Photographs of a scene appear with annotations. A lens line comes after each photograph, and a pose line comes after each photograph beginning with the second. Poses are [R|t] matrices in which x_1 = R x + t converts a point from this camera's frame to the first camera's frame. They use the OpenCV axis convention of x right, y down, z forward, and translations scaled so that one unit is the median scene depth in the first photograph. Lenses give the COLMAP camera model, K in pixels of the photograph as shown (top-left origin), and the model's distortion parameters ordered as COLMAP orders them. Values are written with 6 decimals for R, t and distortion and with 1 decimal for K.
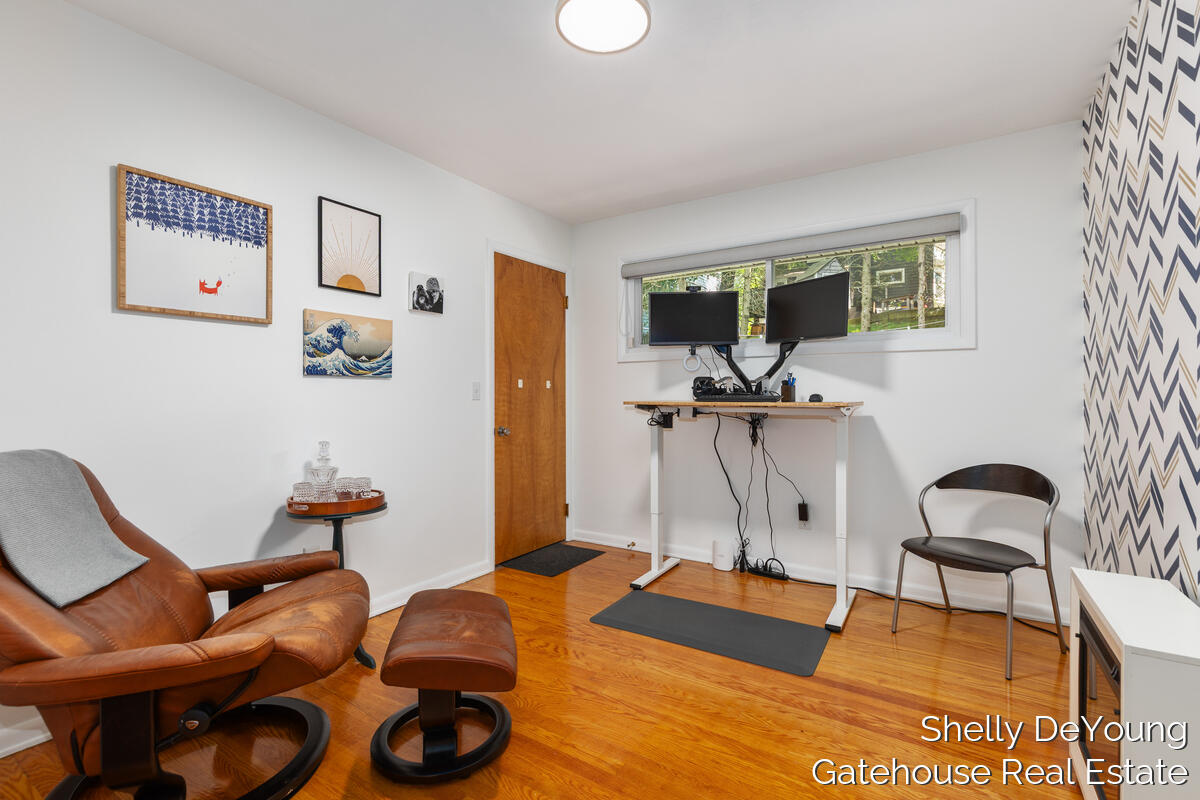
lens RADIAL K [[545.5, 0, 599.8], [0, 545.5, 405.5], [0, 0, 1]] dist [-0.002367, -0.000333]
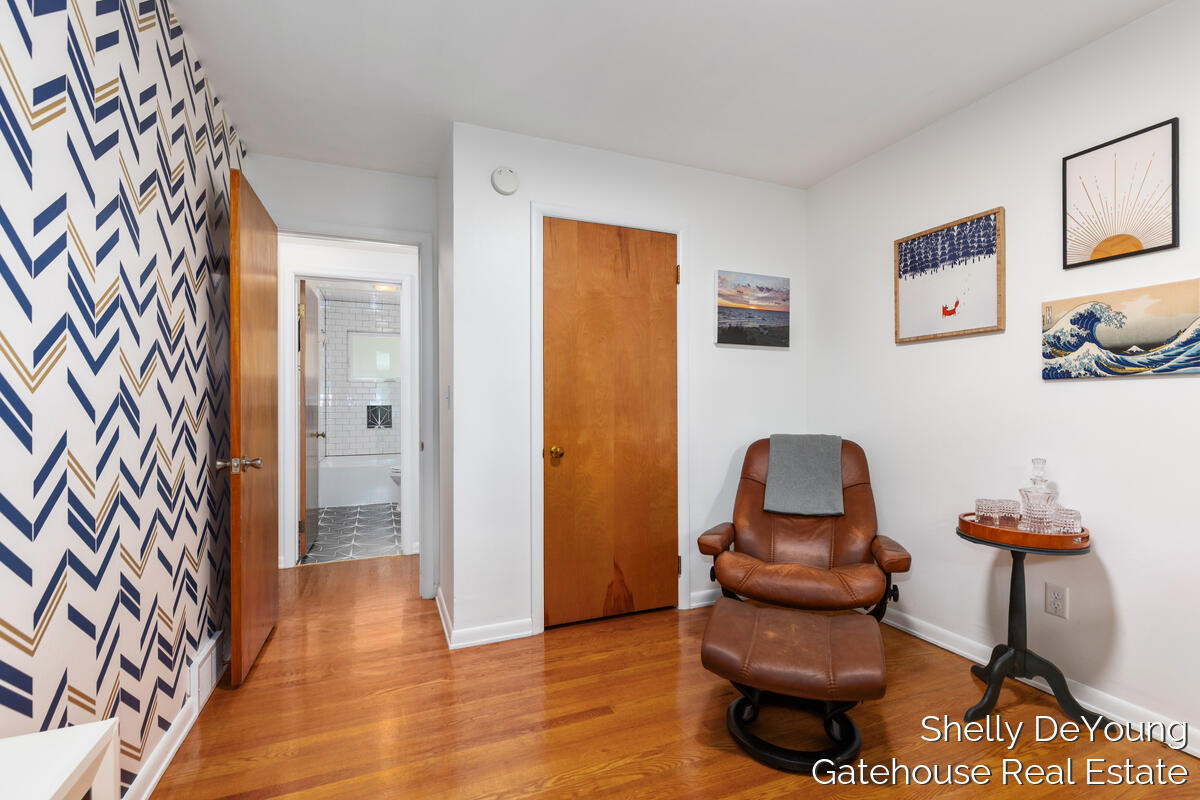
lens RADIAL K [[545.5, 0, 600.2], [0, 545.5, 396.9], [0, 0, 1]] dist [-0.002367, -0.000333]
pose [[-0.572109, -0.003304, -0.820171, 0.549657], [-0.001665, 0.999995, -0.002867, -0.025240], [0.820176, -0.000275, -0.572112, 0.903450]]
